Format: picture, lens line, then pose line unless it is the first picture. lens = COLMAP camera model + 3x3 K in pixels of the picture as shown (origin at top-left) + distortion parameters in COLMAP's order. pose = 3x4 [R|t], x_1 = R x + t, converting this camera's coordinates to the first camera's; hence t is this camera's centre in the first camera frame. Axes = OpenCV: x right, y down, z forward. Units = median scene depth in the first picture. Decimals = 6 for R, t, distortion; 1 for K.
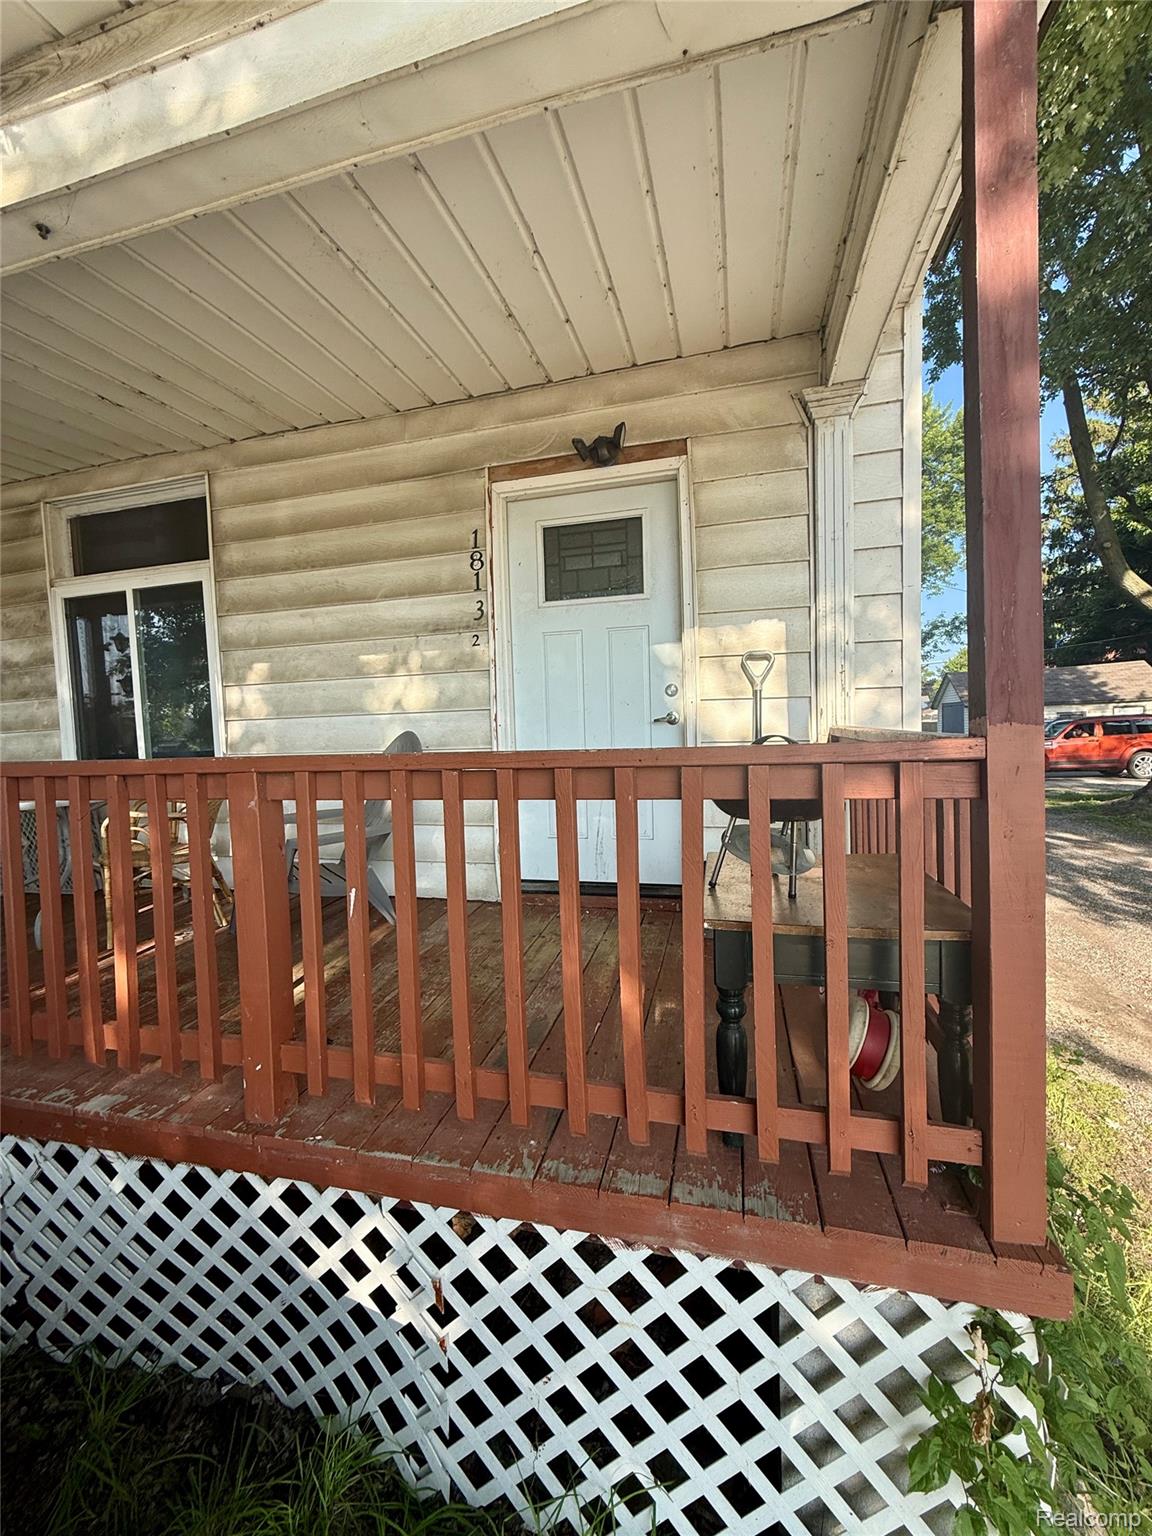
lens RADIAL K [[610.3, 0, 575.3], [0, 610.3, 763.4], [0, 0, 1]] dist [-0.000863, -0.000032]
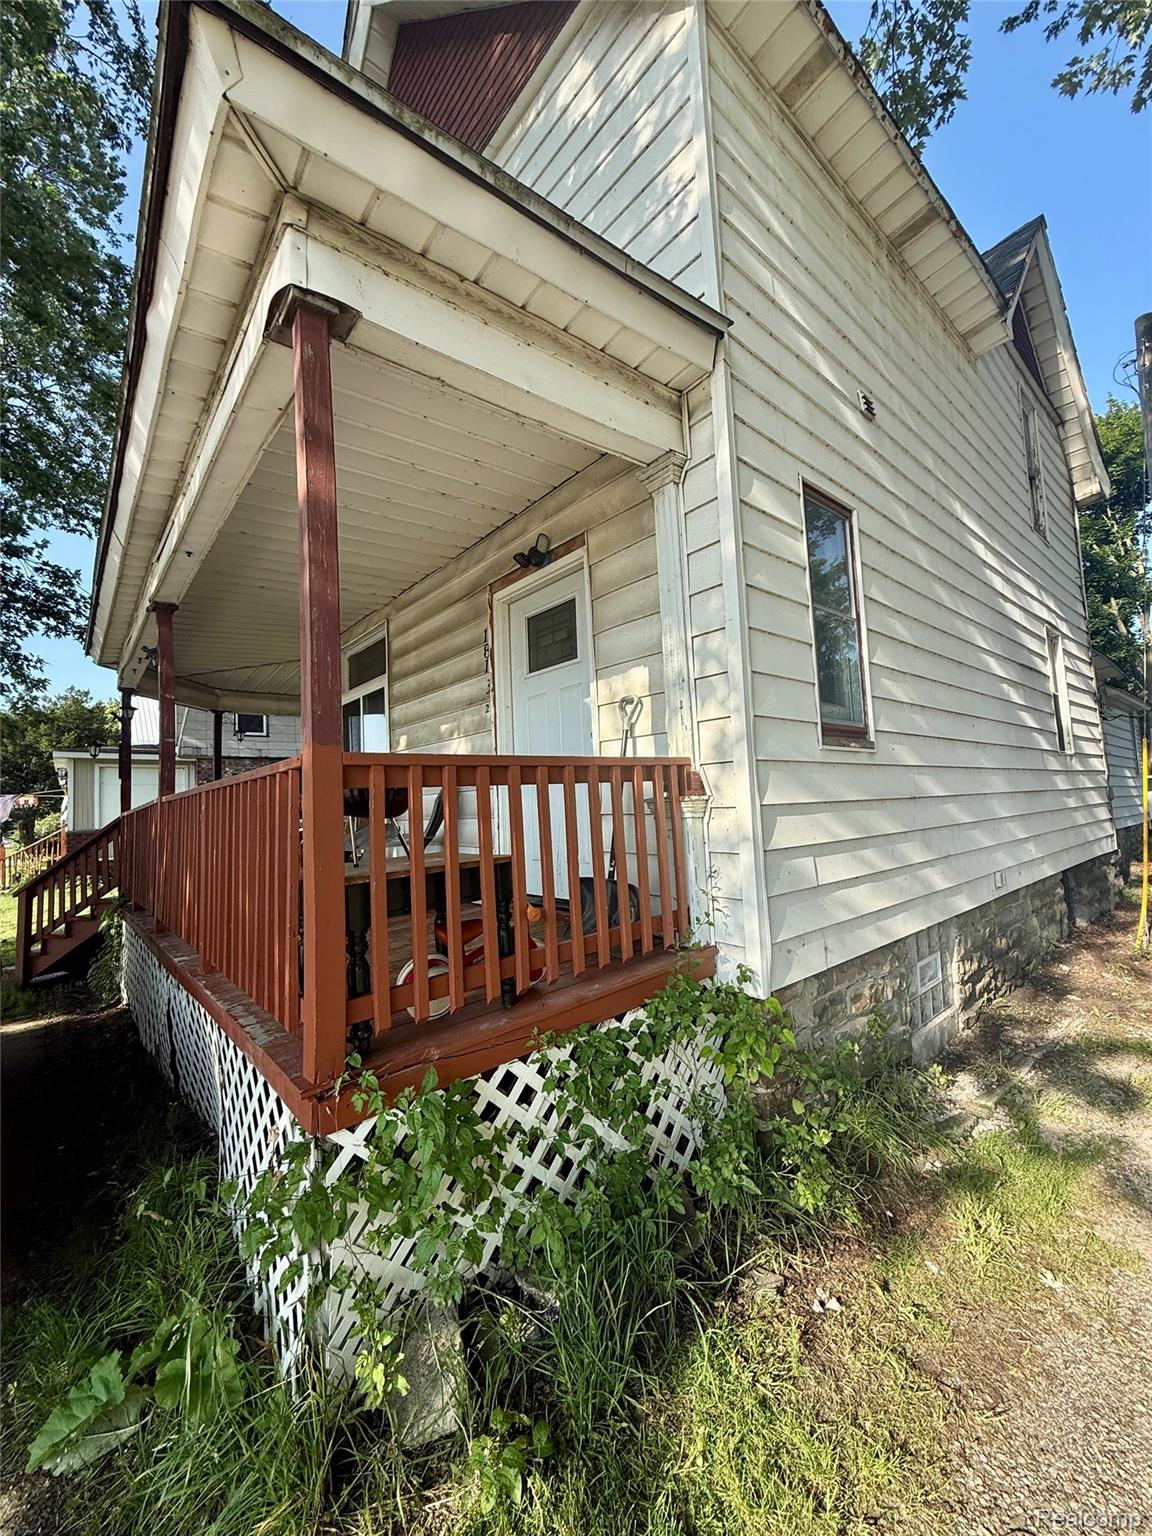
lens RADIAL K [[610.3, 0, 578.8], [0, 610.3, 763.8], [0, 0, 1]] dist [-0.000863, -0.000032]
pose [[0.822544, -0.044090, -0.566989, 0.813445], [-0.011917, 0.995435, -0.094695, 0.048635], [0.568576, 0.084648, 0.818264, 0.022138]]
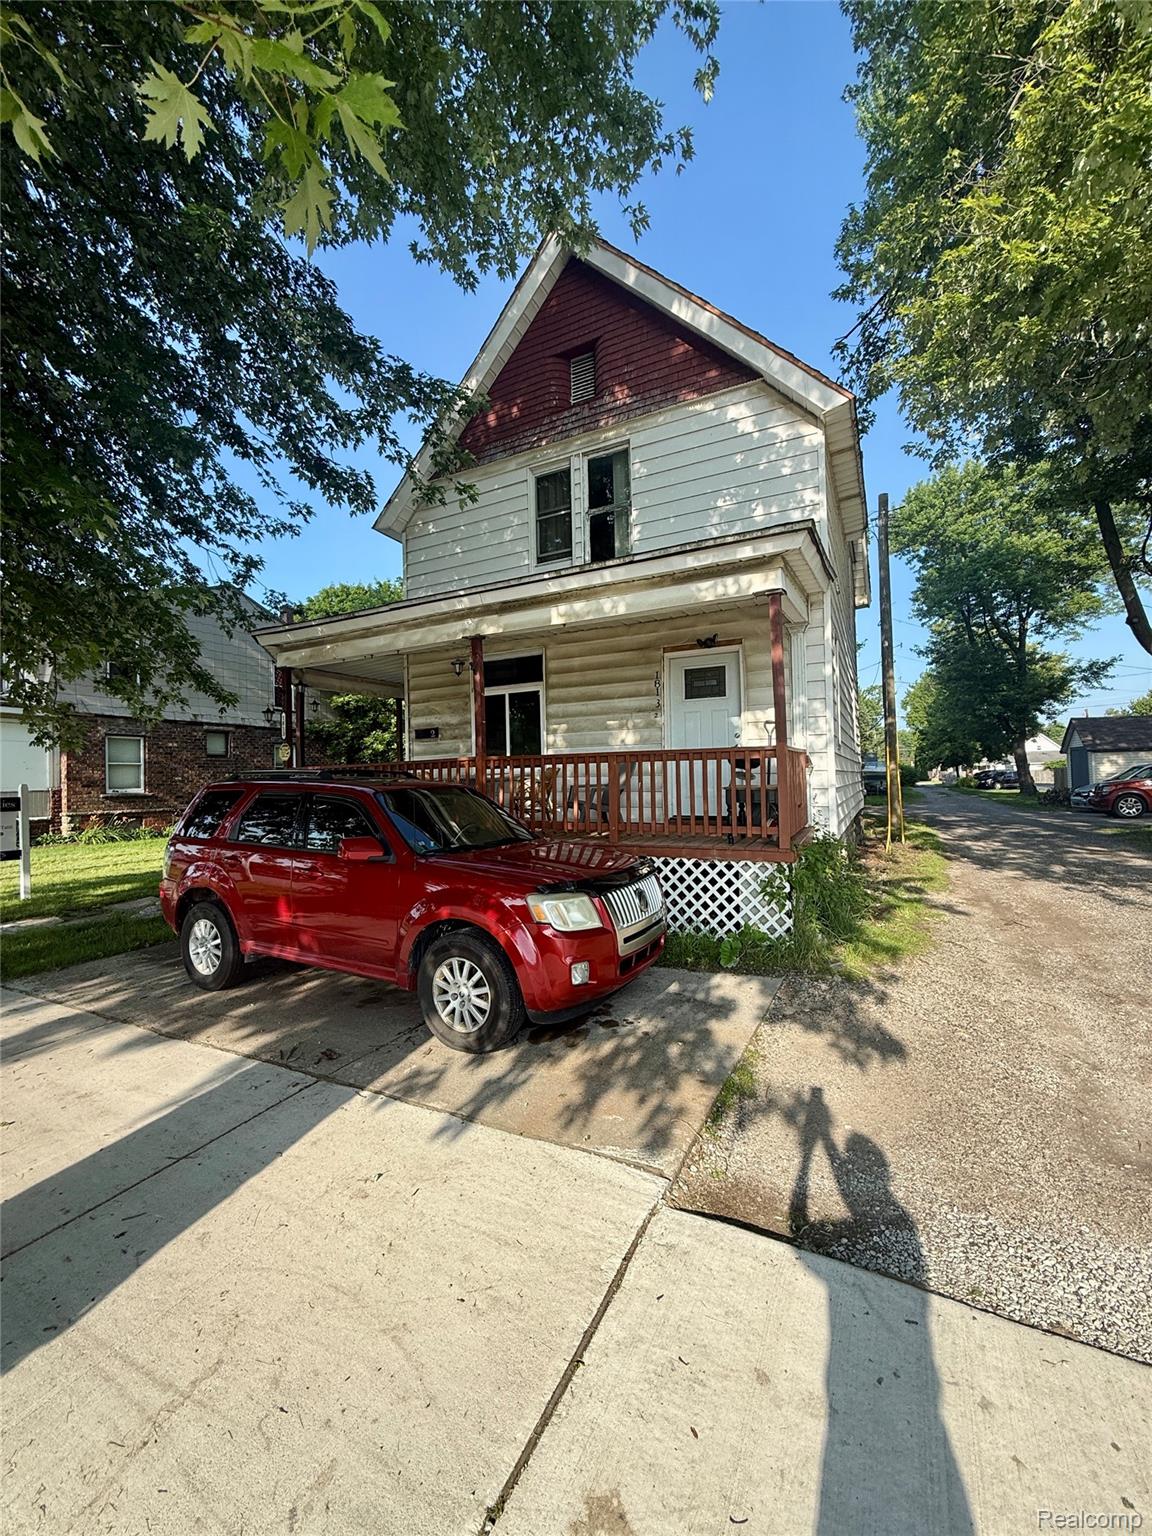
lens RADIAL K [[610.3, 0, 578.9], [0, 610.3, 764.8], [0, 0, 1]] dist [-0.000863, -0.000032]
pose [[0.978213, 0.009700, -0.207376, 0.046592], [-0.024359, 0.997371, -0.068252, 0.182776], [0.206169, 0.071816, 0.975877, -1.541378]]
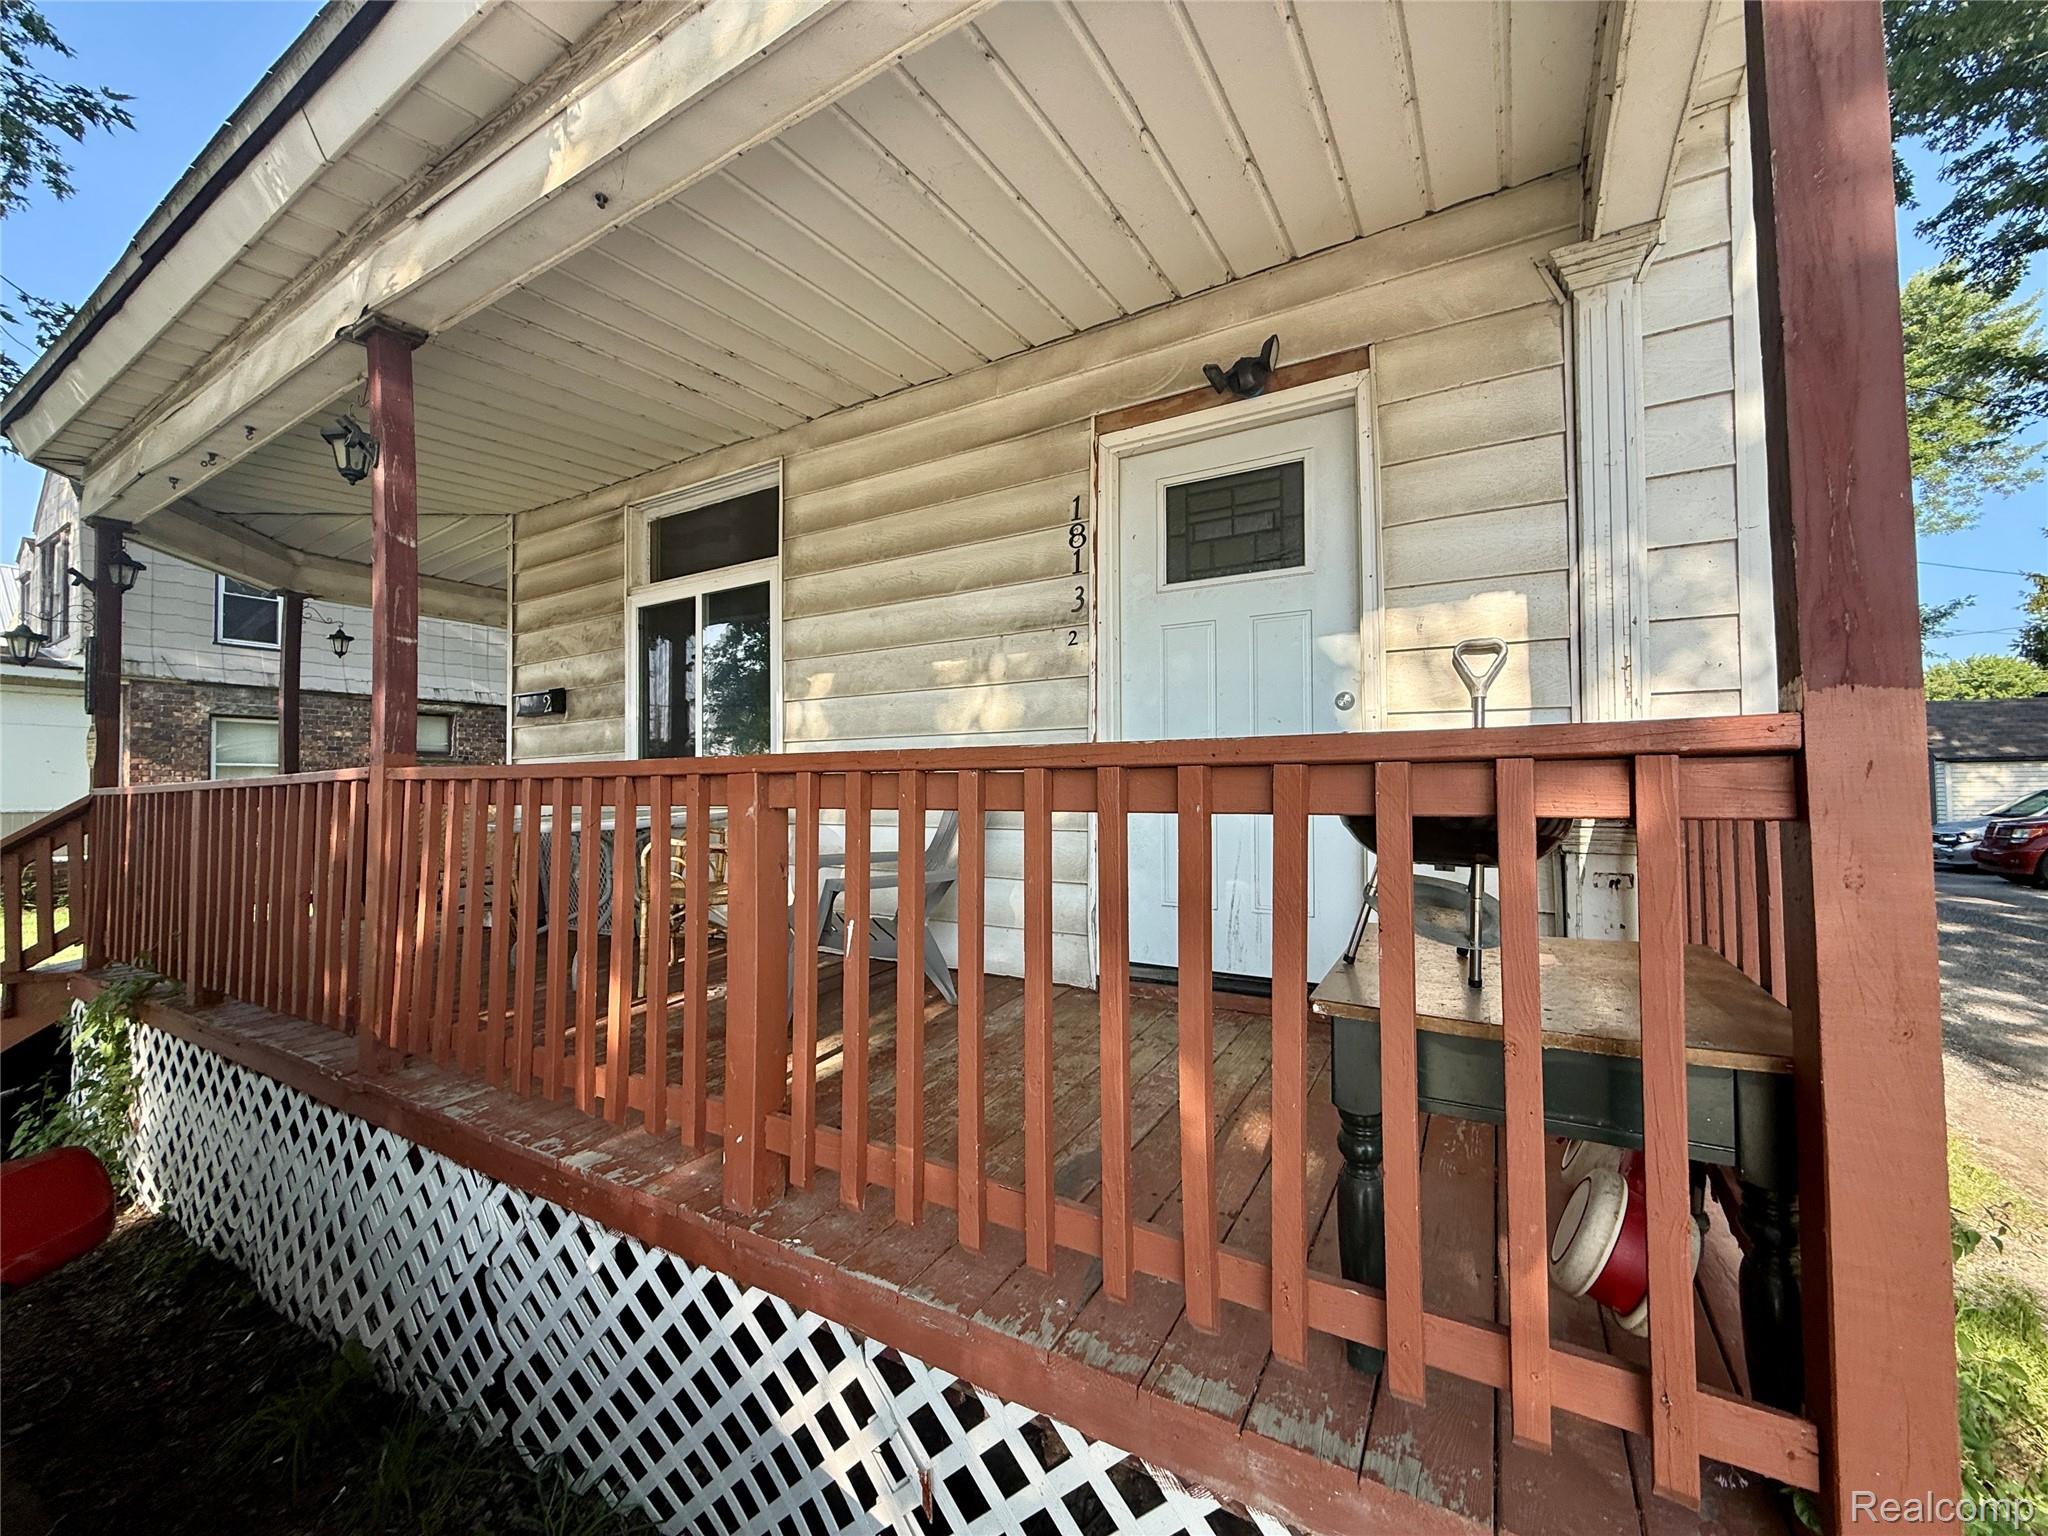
lens RADIAL K [[813.7, 0, 1017.3], [0, 813.7, 768.7], [0, 0, 1]] dist [-0.000863, -0.000032]
pose [[0.959559, 0.020448, -0.280764, 0.062733], [-0.040660, 0.996968, -0.066352, 0.033876], [0.278556, 0.075084, 0.957481, 0.018828]]
